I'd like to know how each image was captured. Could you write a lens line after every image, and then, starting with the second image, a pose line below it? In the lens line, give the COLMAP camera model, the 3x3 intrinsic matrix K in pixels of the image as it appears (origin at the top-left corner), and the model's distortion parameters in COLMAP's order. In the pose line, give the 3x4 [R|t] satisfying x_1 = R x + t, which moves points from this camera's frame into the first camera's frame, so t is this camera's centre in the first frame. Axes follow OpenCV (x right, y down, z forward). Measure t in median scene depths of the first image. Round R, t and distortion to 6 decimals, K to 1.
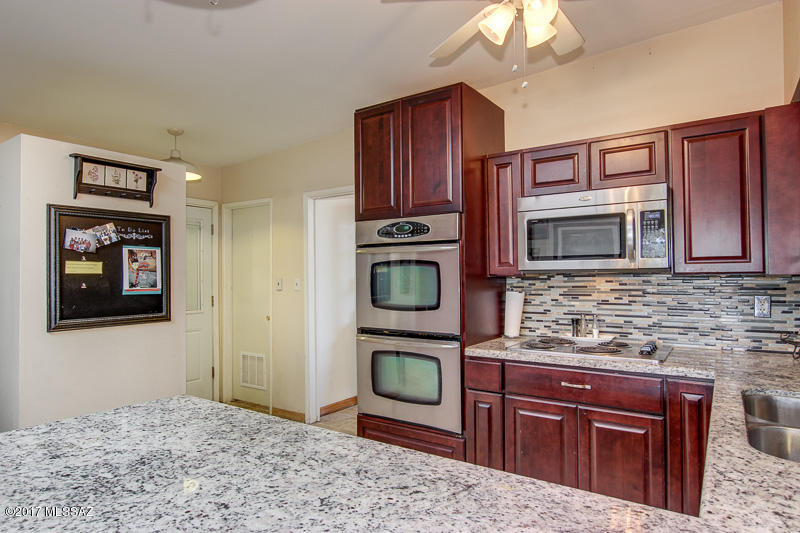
lens RADIAL K [[467.5, 0, 401.6], [0, 467.5, 265.5], [0, 0, 1]] dist [-0.013632, 0.004295]
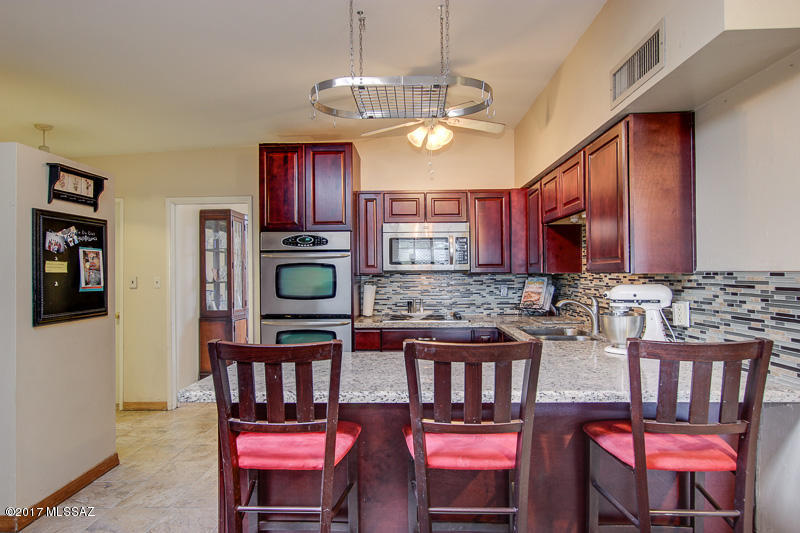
lens RADIAL K [[467.5, 0, 394.9], [0, 467.5, 269.9], [0, 0, 1]] dist [-0.013632, 0.004295]
pose [[0.843152, 0.004699, 0.537655, -0.544132], [-0.011236, 0.999897, 0.008883, -0.006765], [-0.537558, -0.013531, 0.843118, -0.314565]]
